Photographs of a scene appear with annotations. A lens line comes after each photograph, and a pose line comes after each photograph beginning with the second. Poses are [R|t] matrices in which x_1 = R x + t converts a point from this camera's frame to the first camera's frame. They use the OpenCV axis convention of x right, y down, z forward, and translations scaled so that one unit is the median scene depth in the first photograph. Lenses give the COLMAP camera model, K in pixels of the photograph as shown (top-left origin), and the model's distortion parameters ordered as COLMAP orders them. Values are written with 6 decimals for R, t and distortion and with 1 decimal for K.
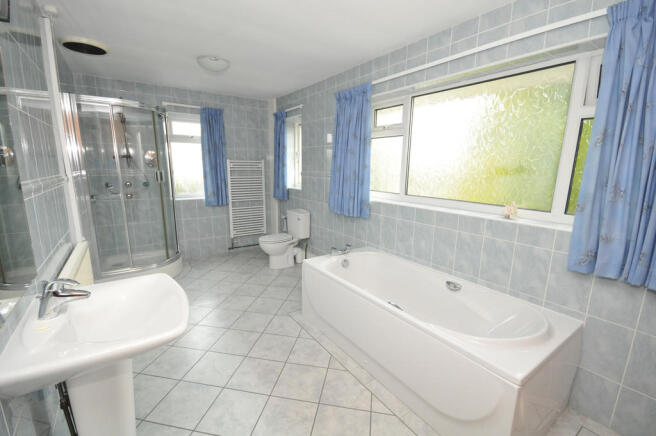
lens RADIAL K [[289.0, 0, 326.2], [0, 289.0, 222.9], [0, 0, 1]] dist [0.002028, -0.001359]
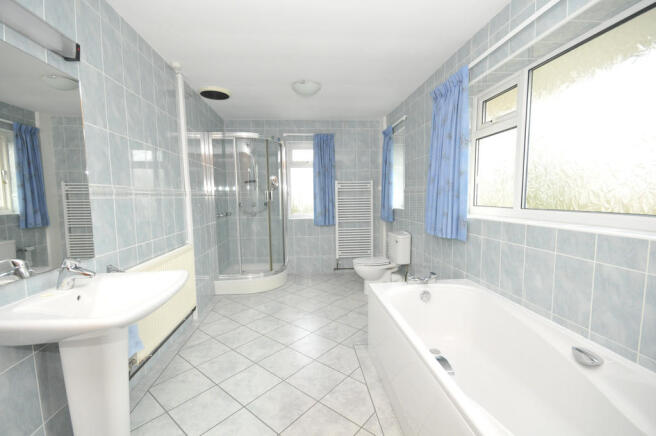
lens RADIAL K [[289.0, 0, 325.0], [0, 289.0, 222.7], [0, 0, 1]] dist [0.002028, -0.001359]
pose [[0.868037, 0.018138, -0.496168, 0.155961], [-0.069955, 0.993831, -0.086055, 0.021837], [0.491546, 0.109408, 0.863952, 0.127724]]
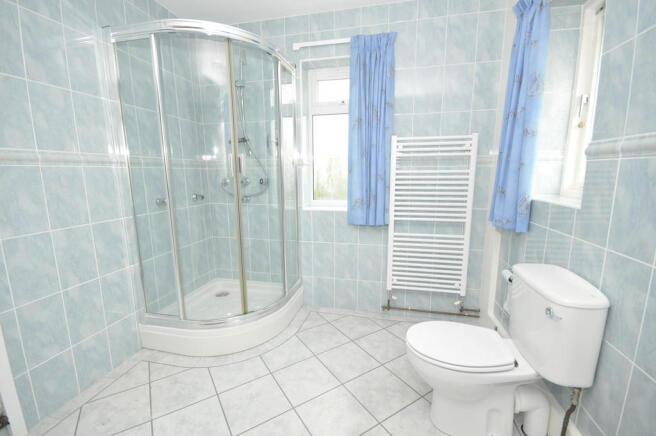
lens RADIAL K [[289.0, 0, 326.1], [0, 289.0, 222.0], [0, 0, 1]] dist [0.002028, -0.001359]
pose [[0.682574, 0.110660, -0.722390, -0.051735], [-0.128984, 0.991194, 0.029962, -0.083156], [0.719345, 0.072725, 0.690836, 0.667006]]
